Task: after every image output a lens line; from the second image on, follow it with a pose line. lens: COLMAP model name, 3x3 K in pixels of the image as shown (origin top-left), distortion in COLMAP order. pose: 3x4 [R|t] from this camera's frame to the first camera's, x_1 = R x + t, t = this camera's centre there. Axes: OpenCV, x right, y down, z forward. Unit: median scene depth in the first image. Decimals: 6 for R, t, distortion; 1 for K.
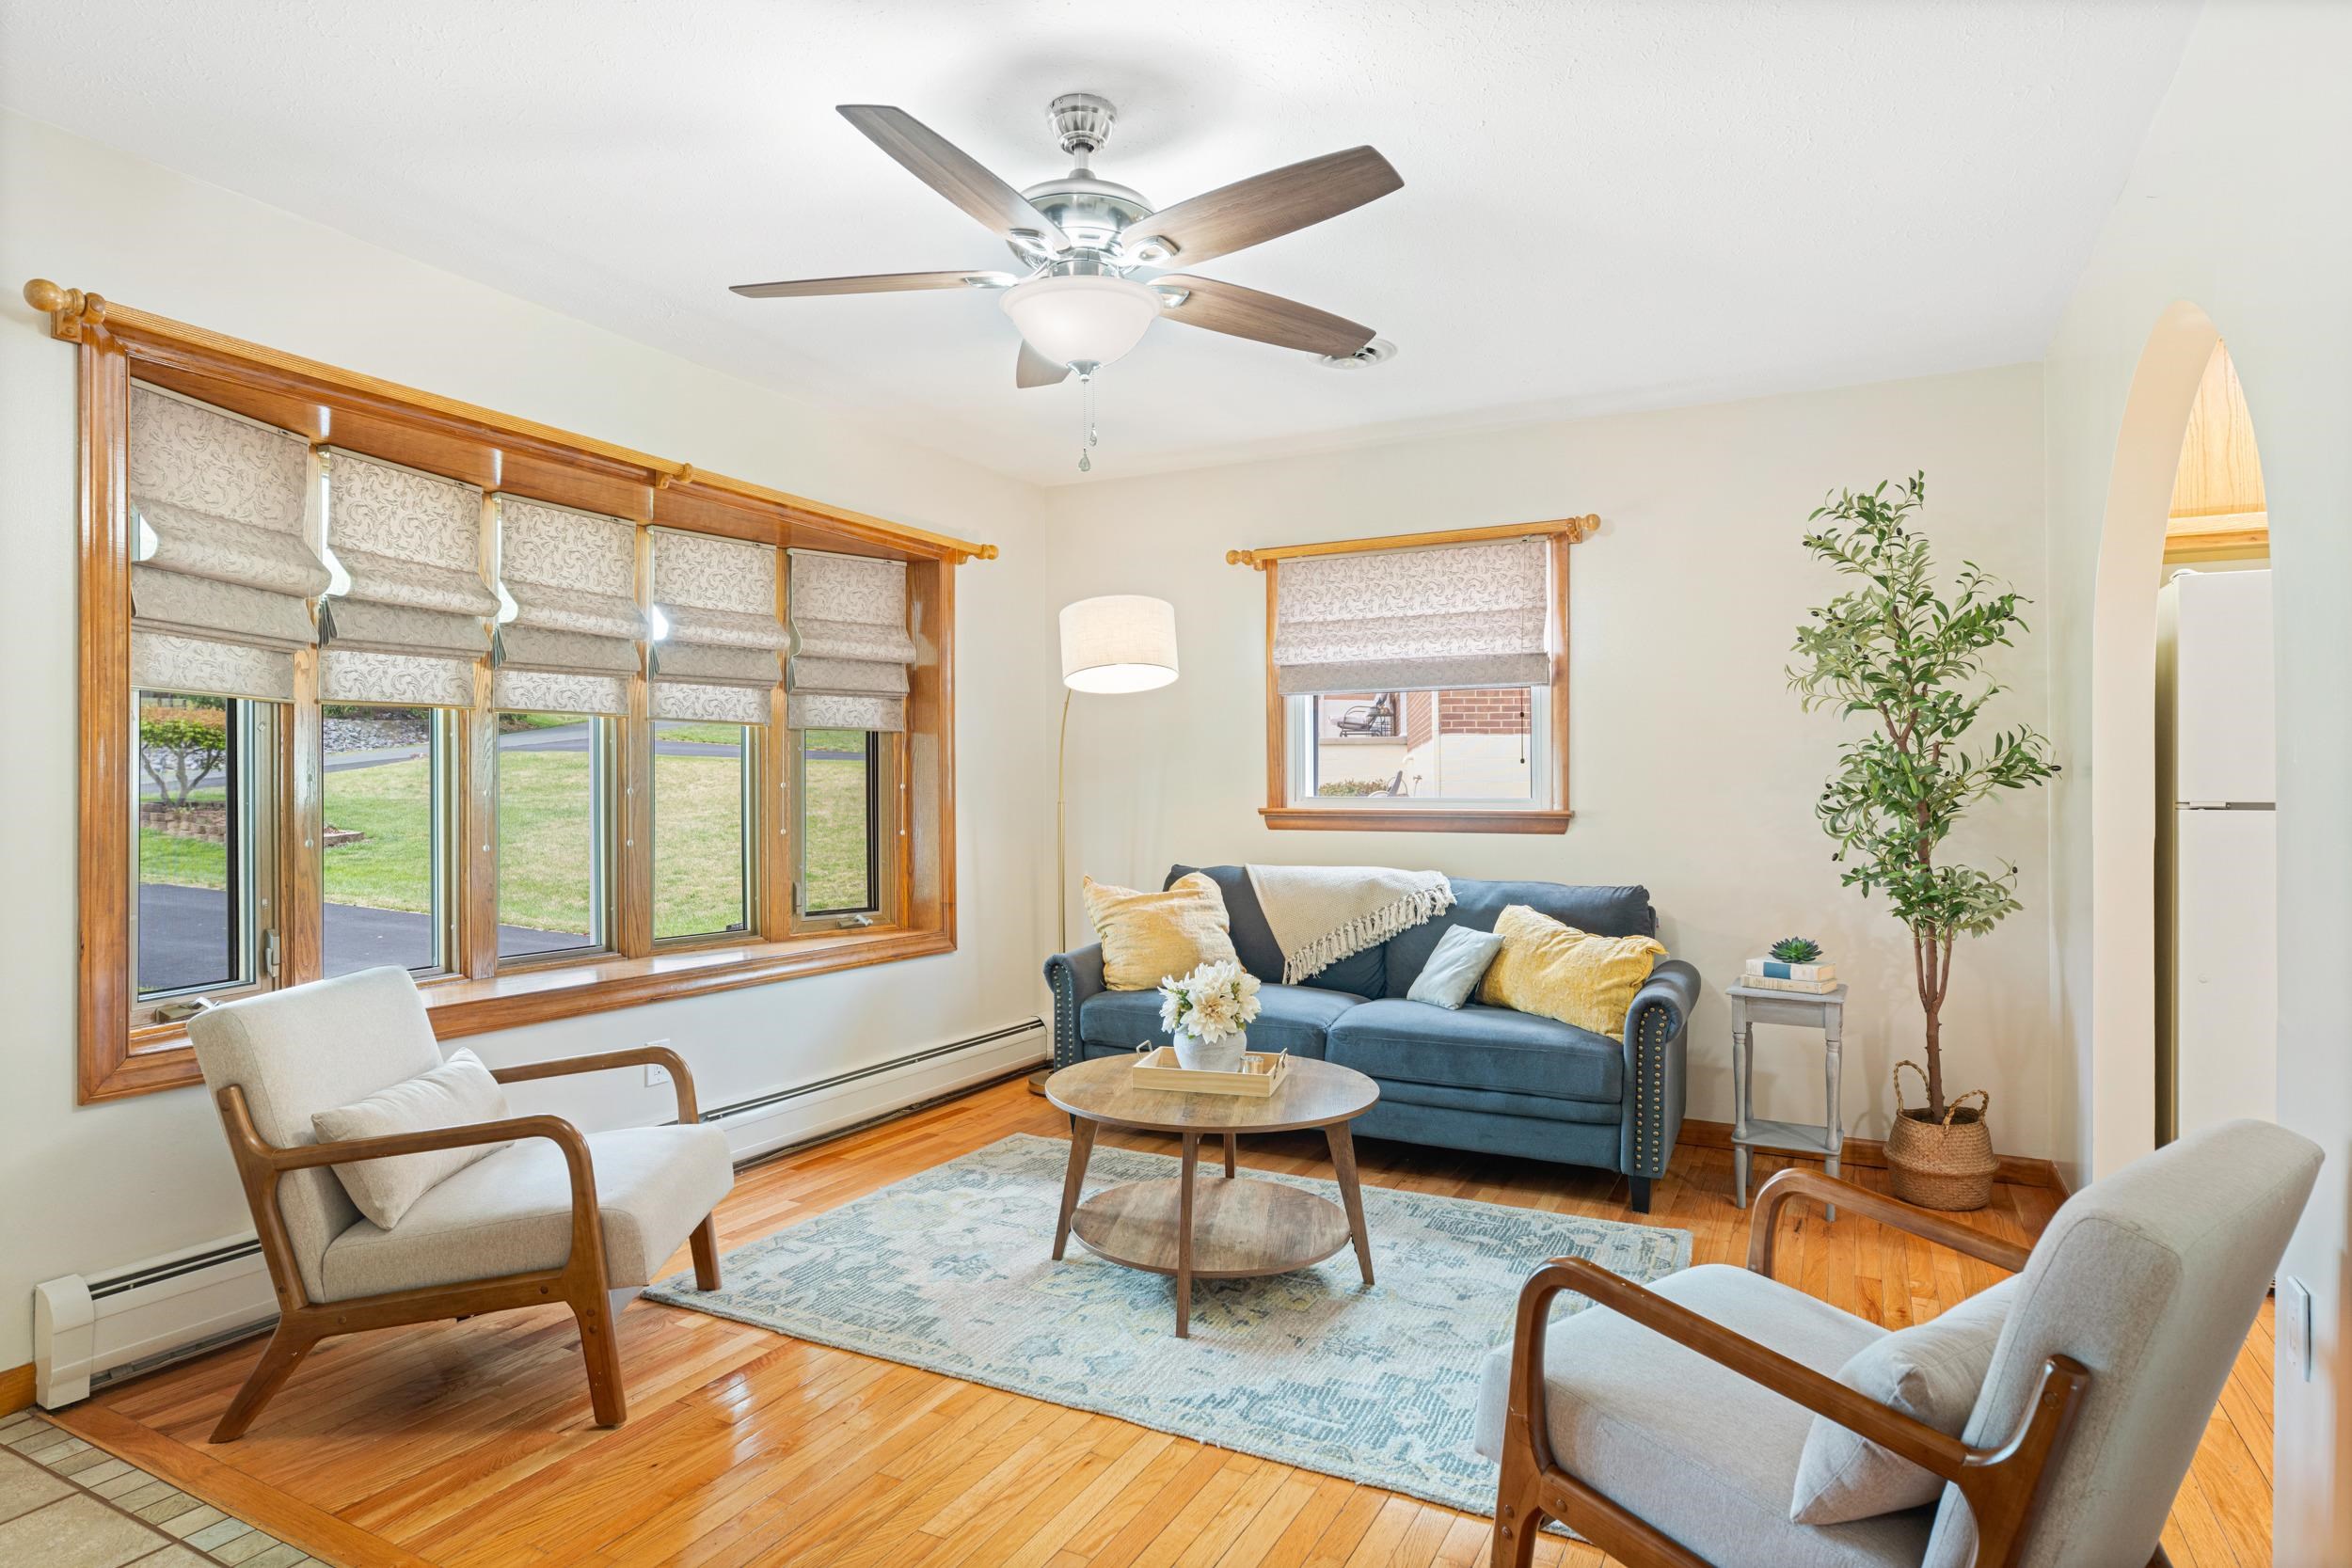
lens RADIAL K [[1283.8, 0, 1173.5], [0, 1283.8, 796.9], [0, 0, 1]] dist [-0.000526, 0.000063]
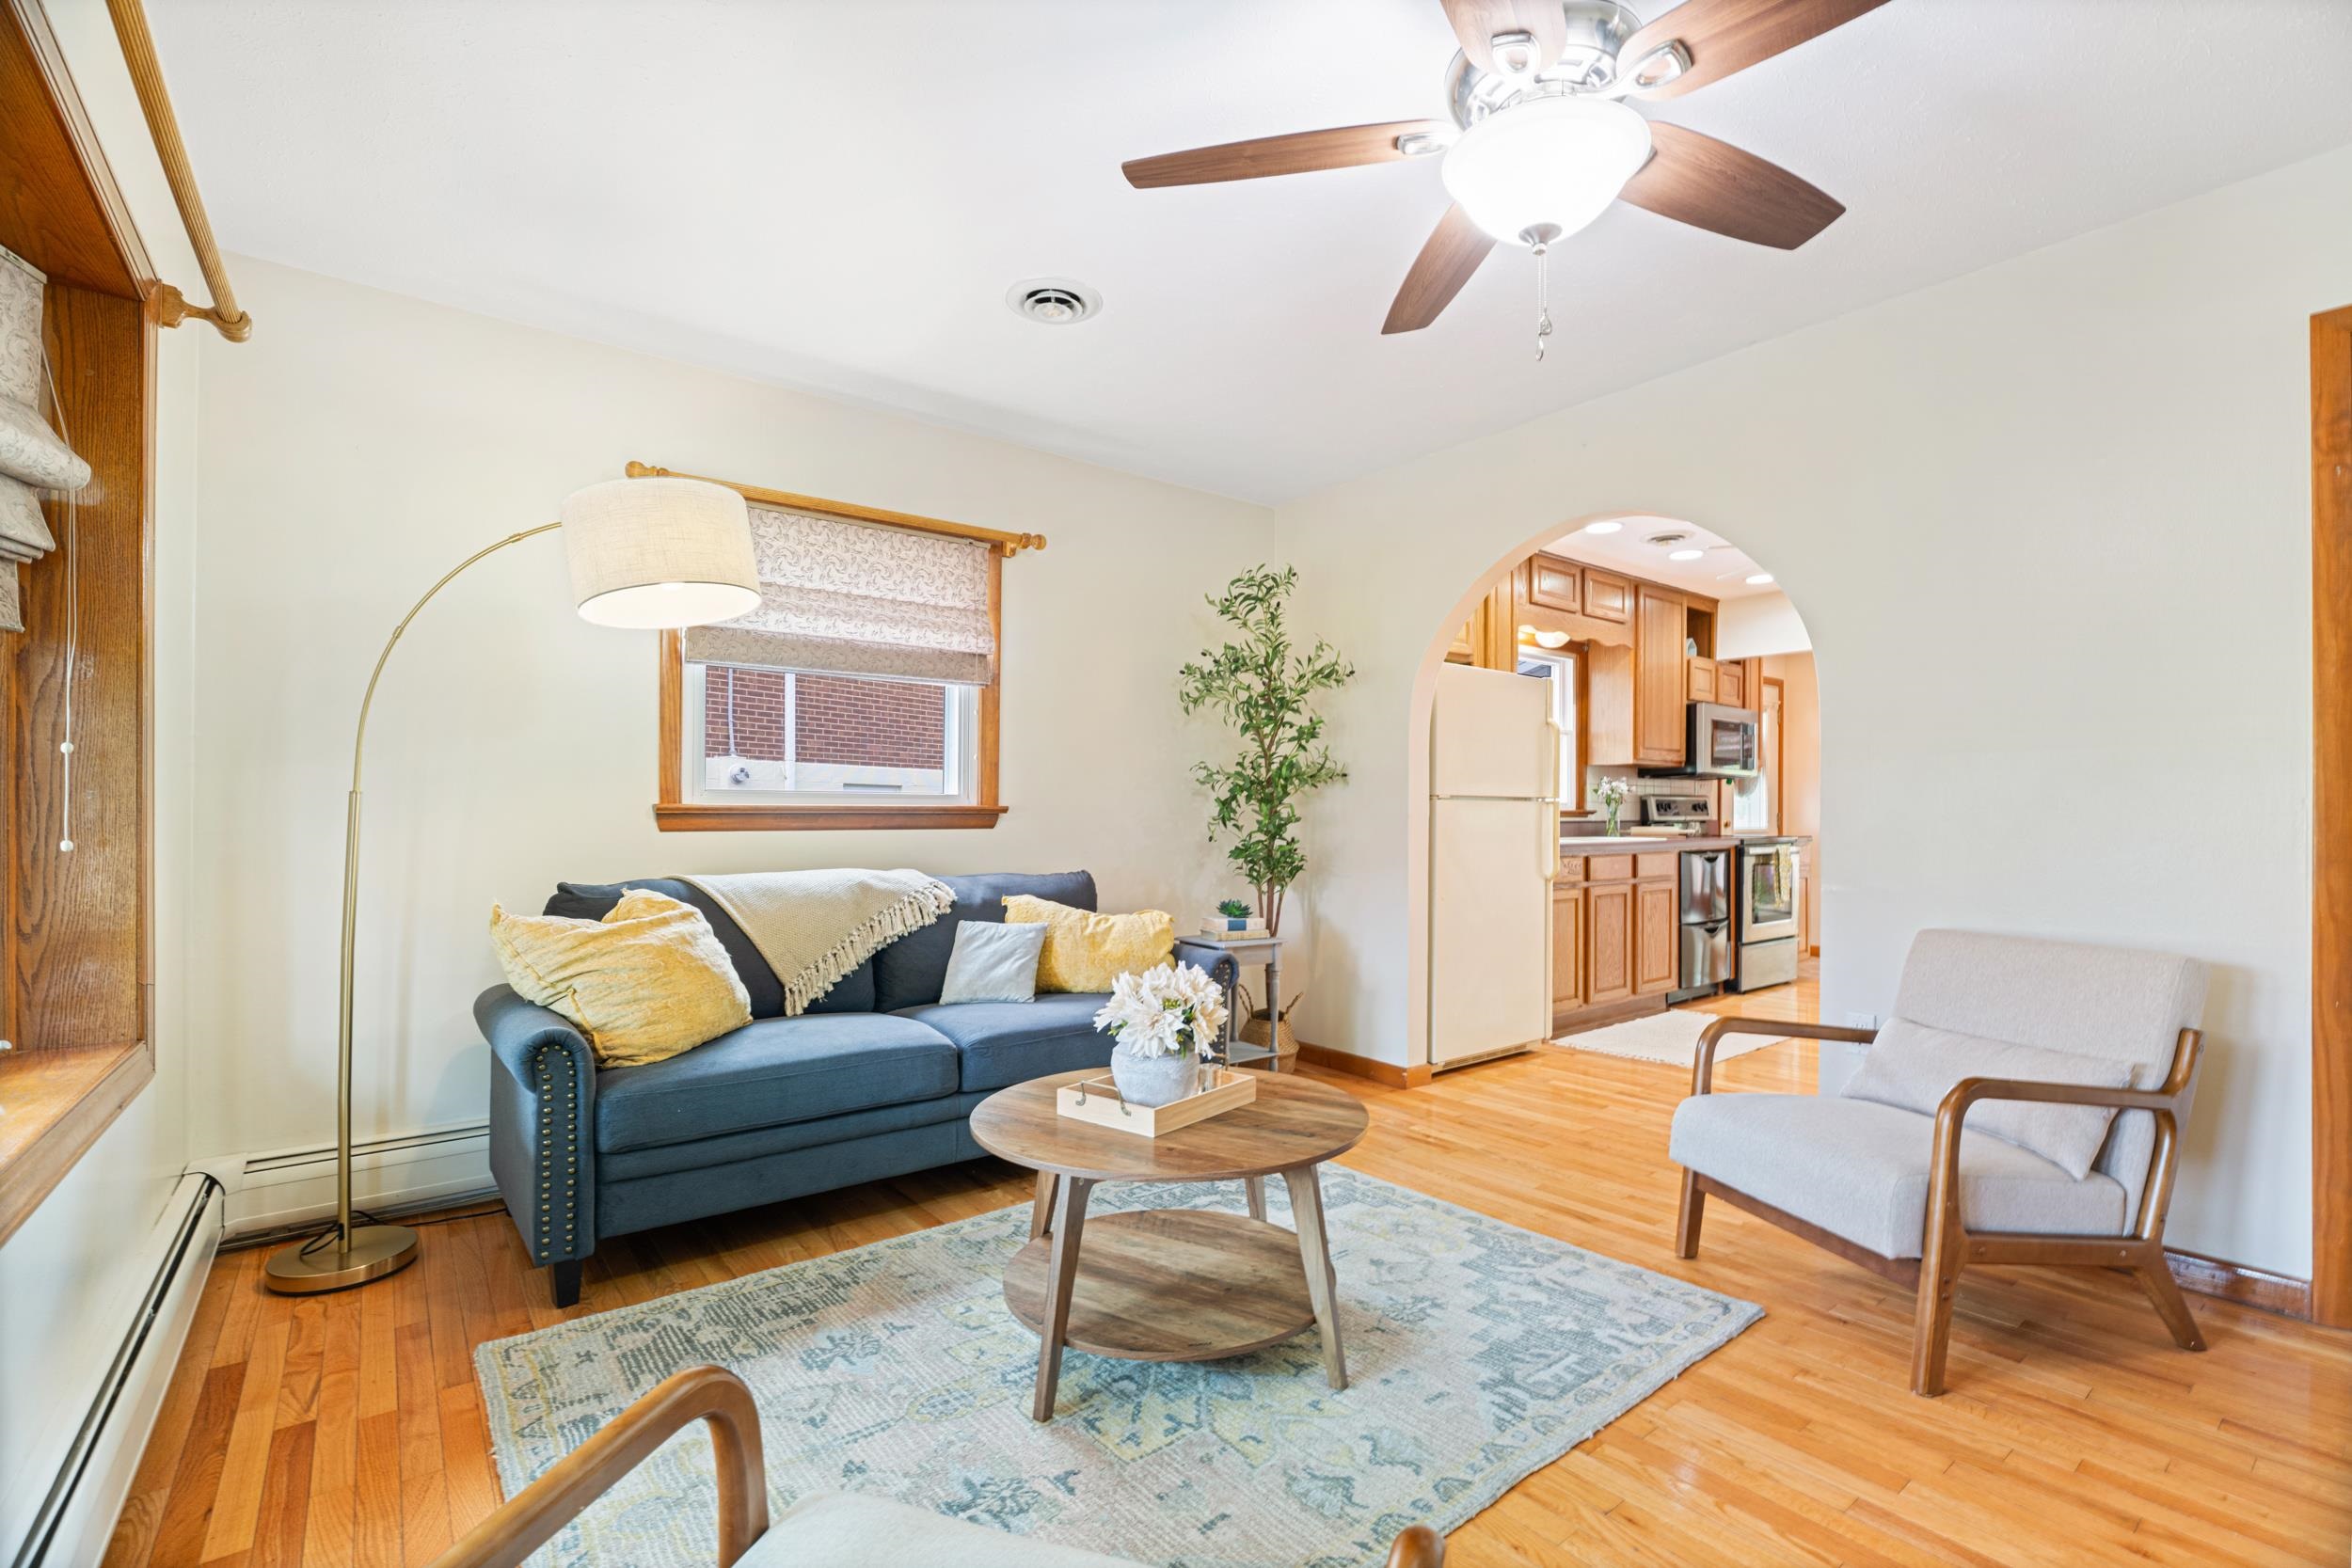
lens RADIAL K [[1044.6, 0, 1191.8], [0, 1044.6, 816.6], [0, 0, 1]] dist [-0.007454, 0.000109]
pose [[0.404292, -0.000124, 0.914630, -0.429911], [0.007703, 0.999965, -0.003269, 0.024081], [-0.914598, 0.008367, 0.404279, 0.513046]]
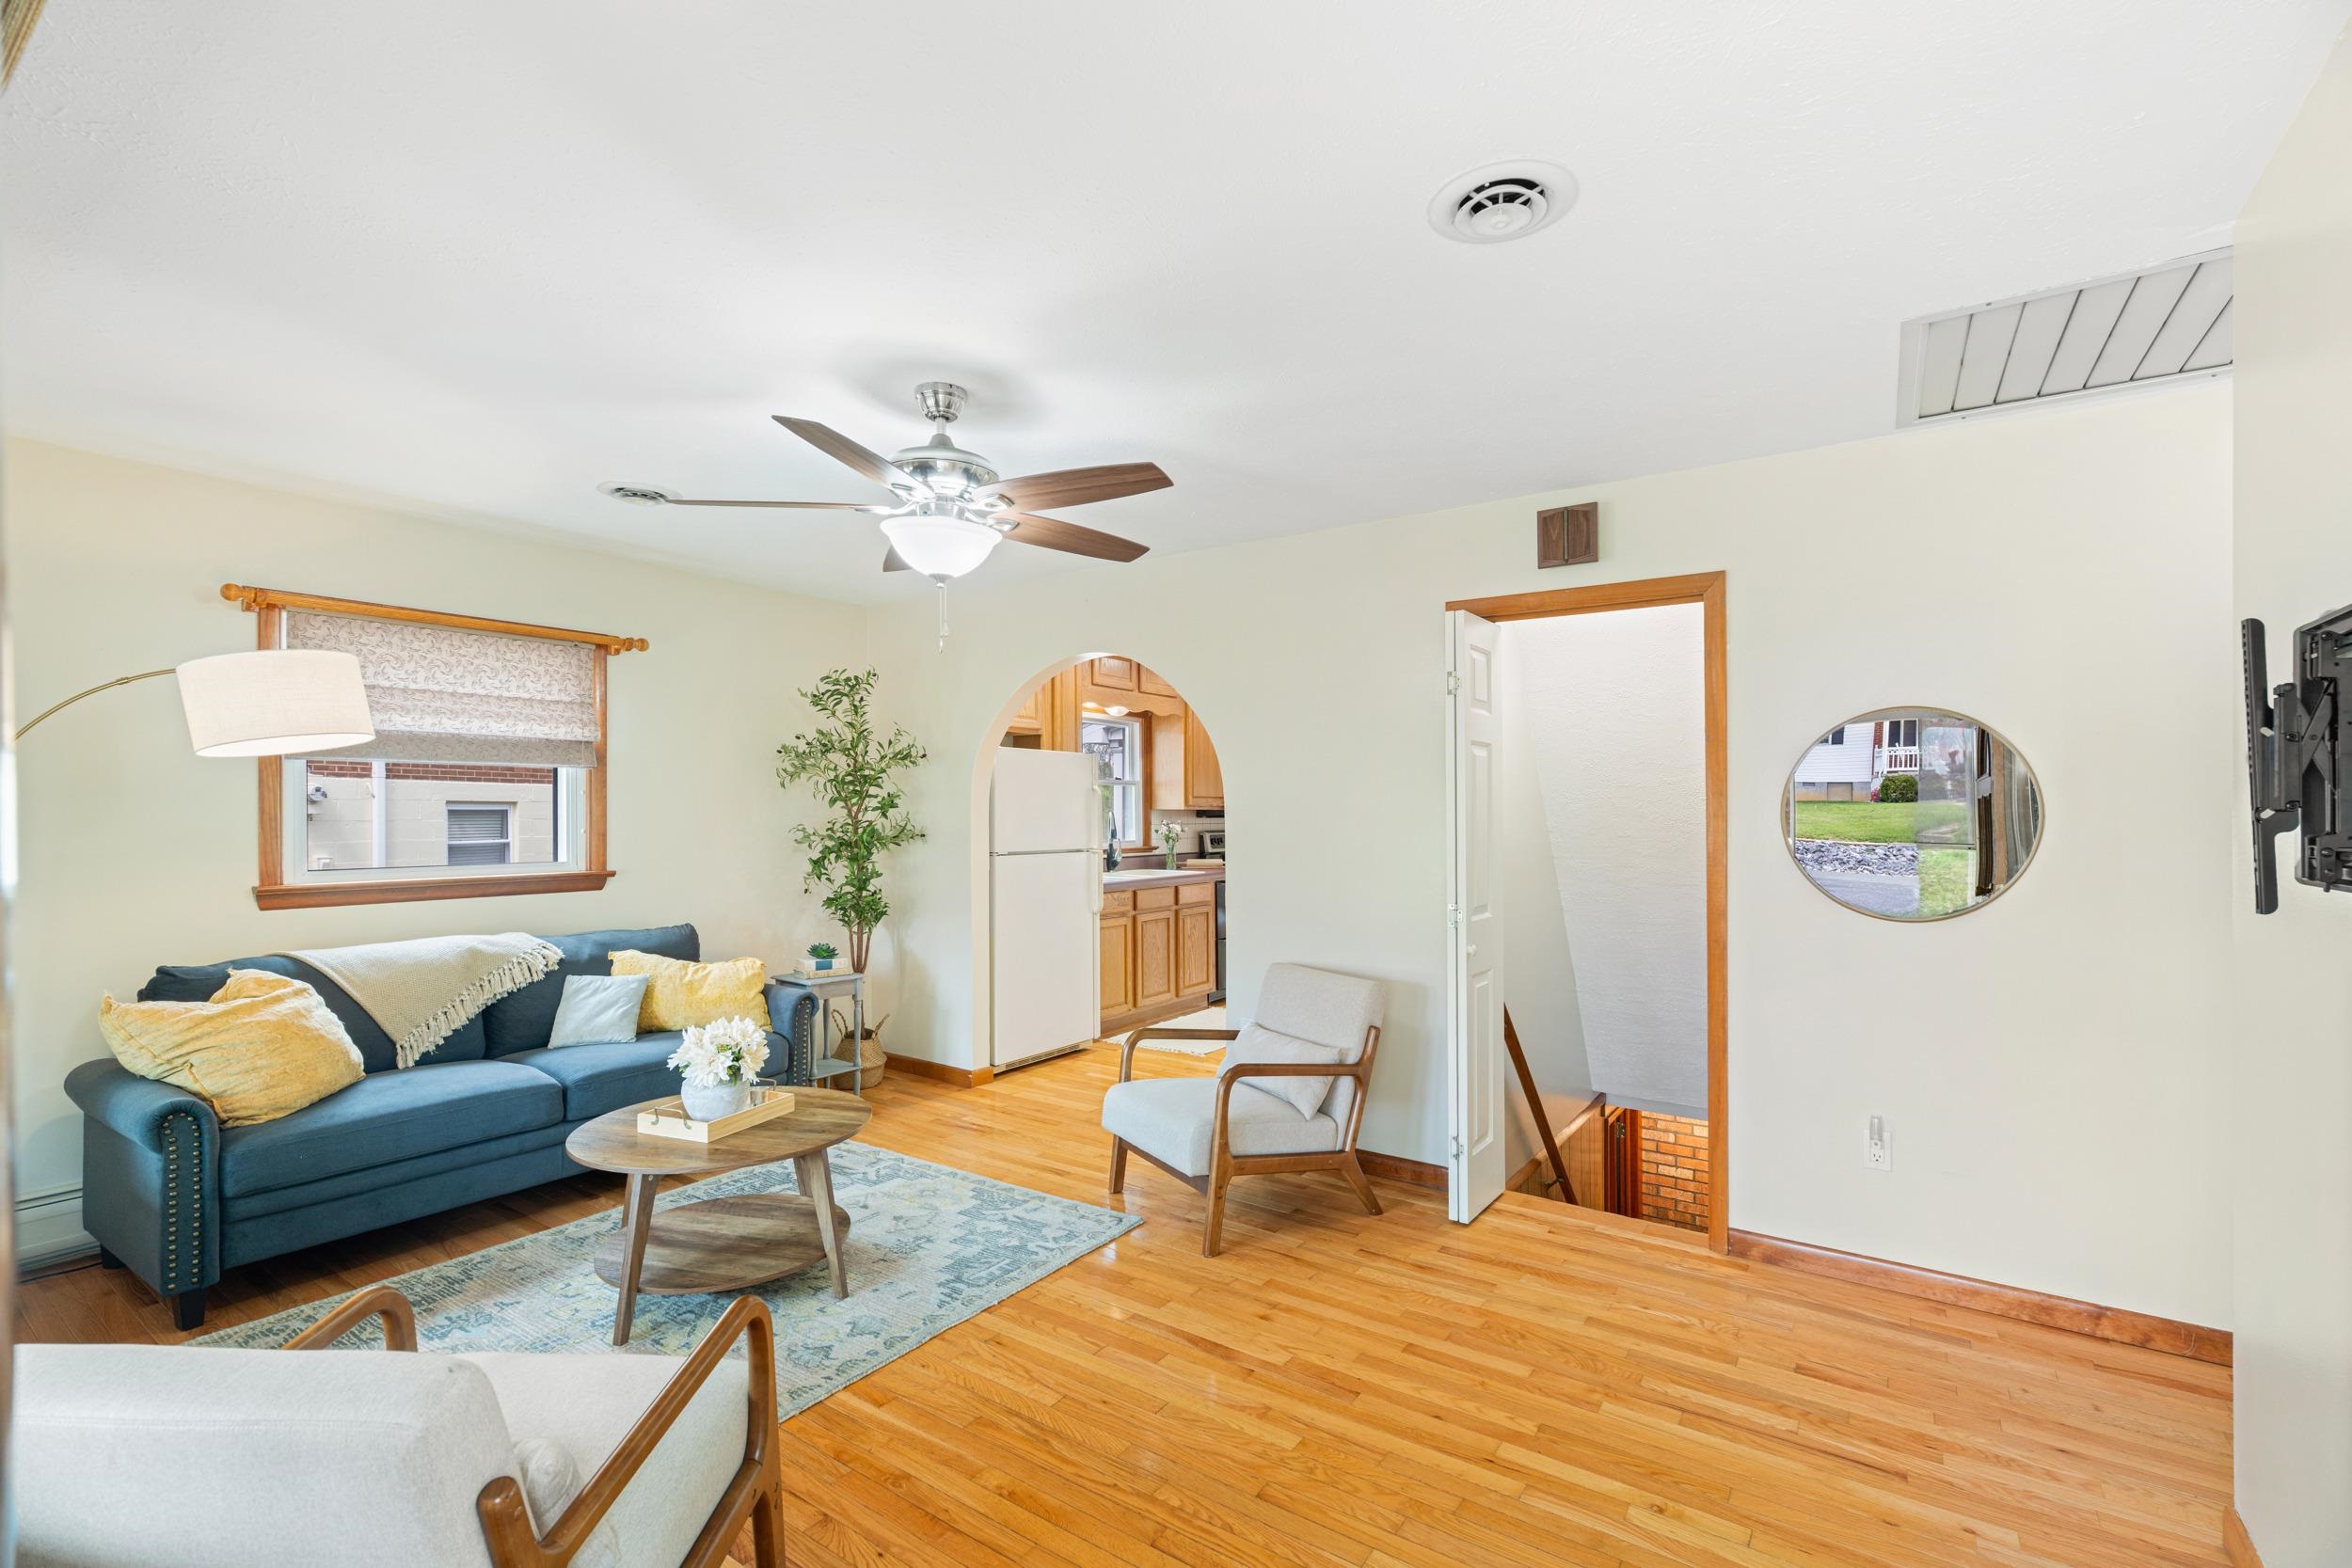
lens RADIAL K [[1049.2, 0, 1171.1], [0, 1049.2, 829.9], [0, 0, 1]] dist [0.000882, 0.003422]
pose [[0.131329, -0.020216, 0.991133, -0.631517], [0.007839, 0.999782, 0.019354, -0.044643], [-0.991308, 0.005228, 0.131459, 0.337196]]
